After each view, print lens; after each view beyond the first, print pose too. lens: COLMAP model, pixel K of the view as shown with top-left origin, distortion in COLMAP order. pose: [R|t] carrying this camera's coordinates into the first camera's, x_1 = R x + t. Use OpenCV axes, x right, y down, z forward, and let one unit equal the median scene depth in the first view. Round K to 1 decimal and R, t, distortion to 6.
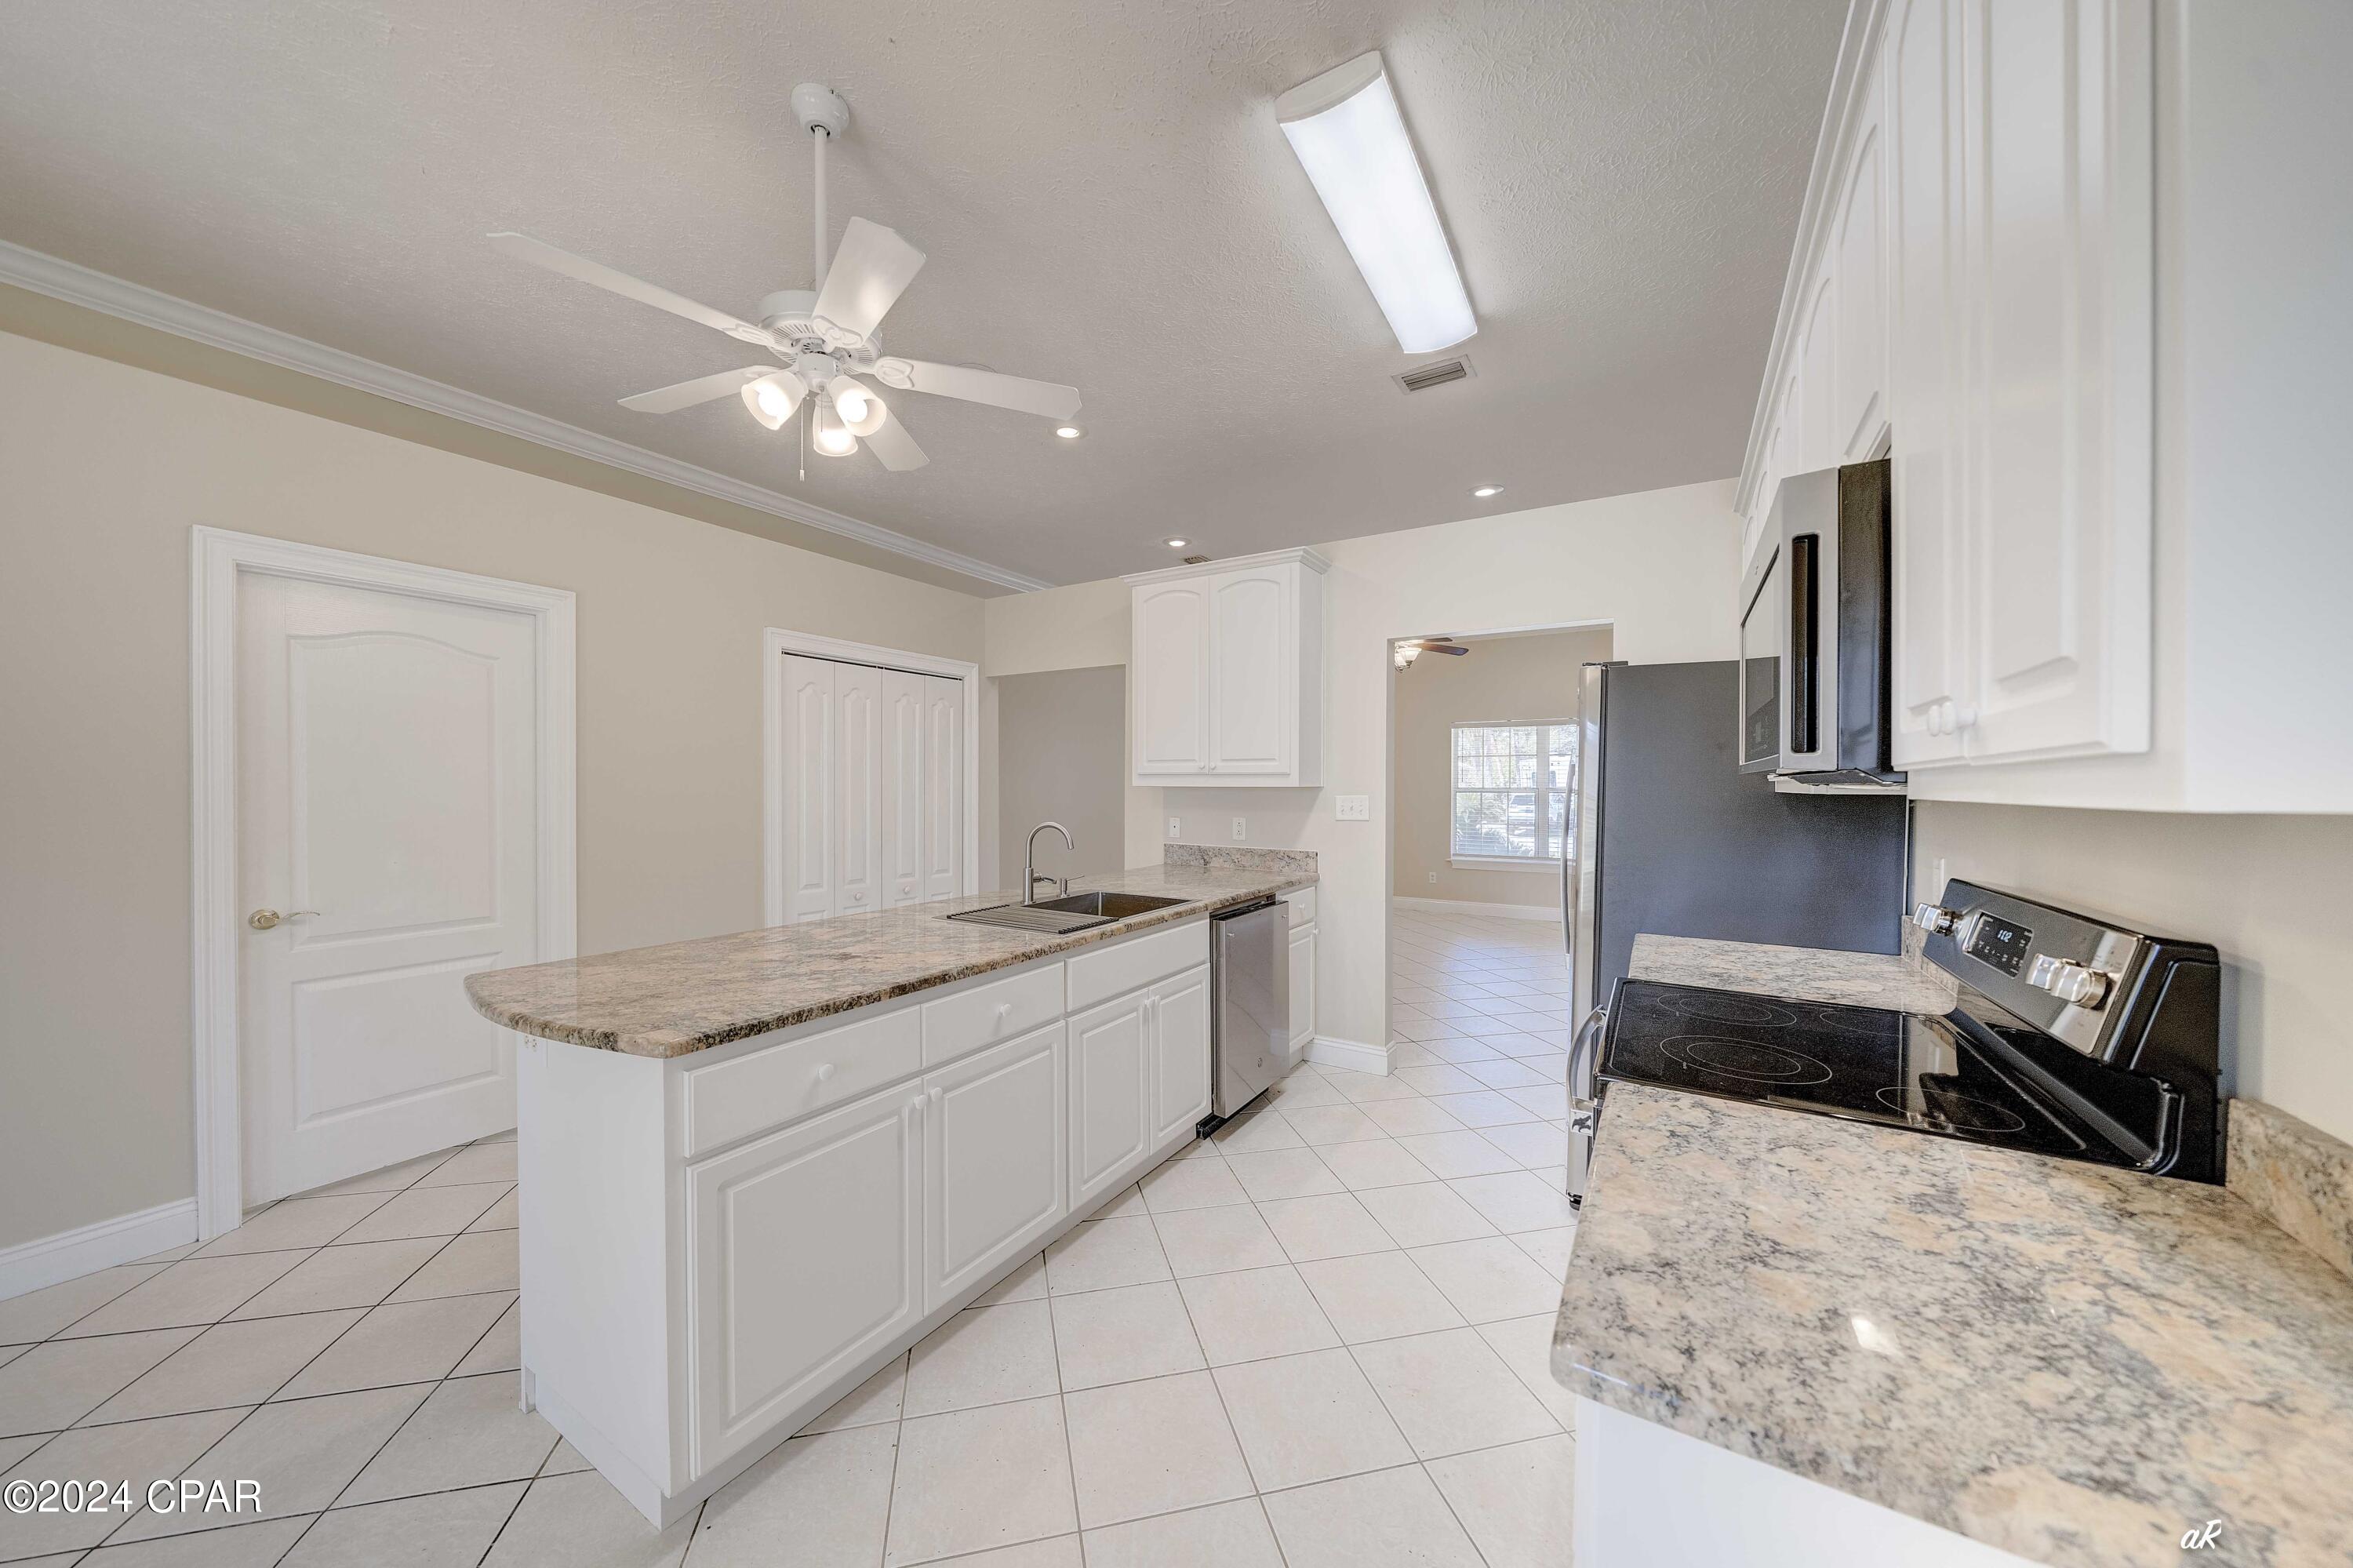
lens RADIAL K [[798.3, 0, 1173.0], [0, 798.3, 796.1], [0, 0, 1]] dist [-0.011502, -0.000242]
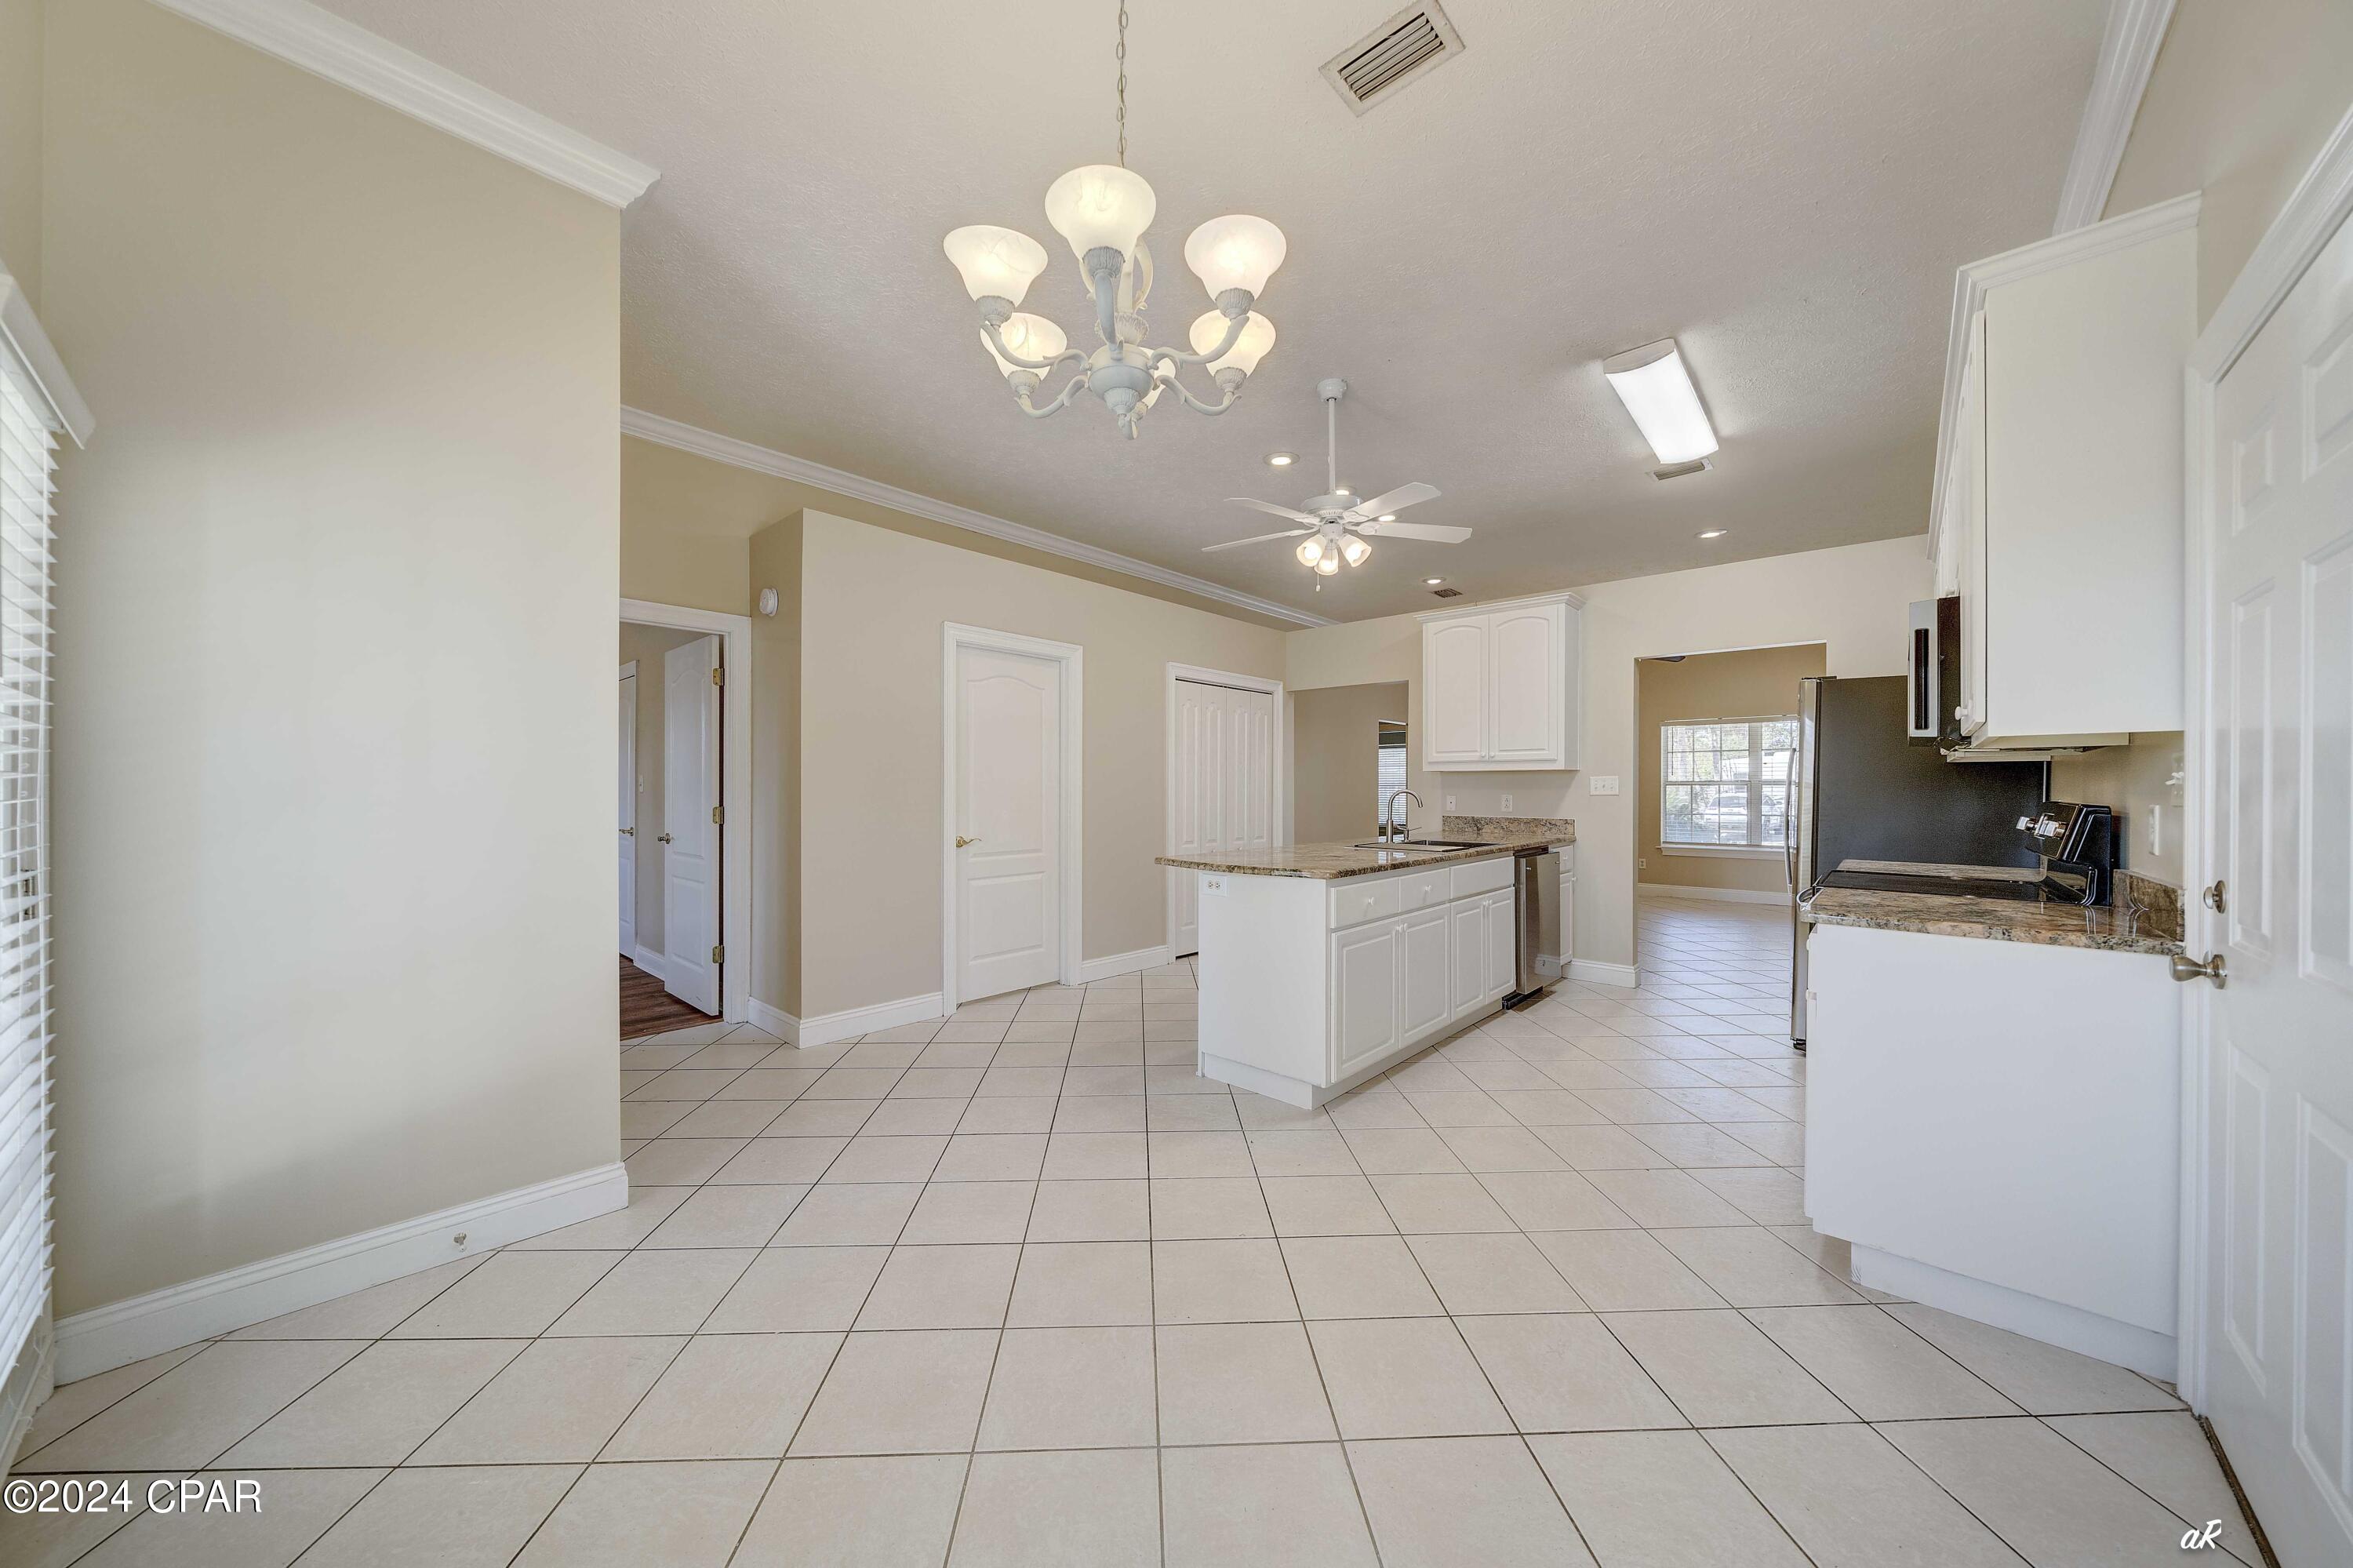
lens RADIAL K [[798.3, 0, 1164.2], [0, 798.3, 794.2], [0, 0, 1]] dist [-0.011502, -0.000242]
pose [[0.980756, 0.001790, -0.195228, -0.309157], [-0.003313, 0.999967, -0.007477, 0.054665], [0.195208, 0.007980, 0.980729, -0.577133]]
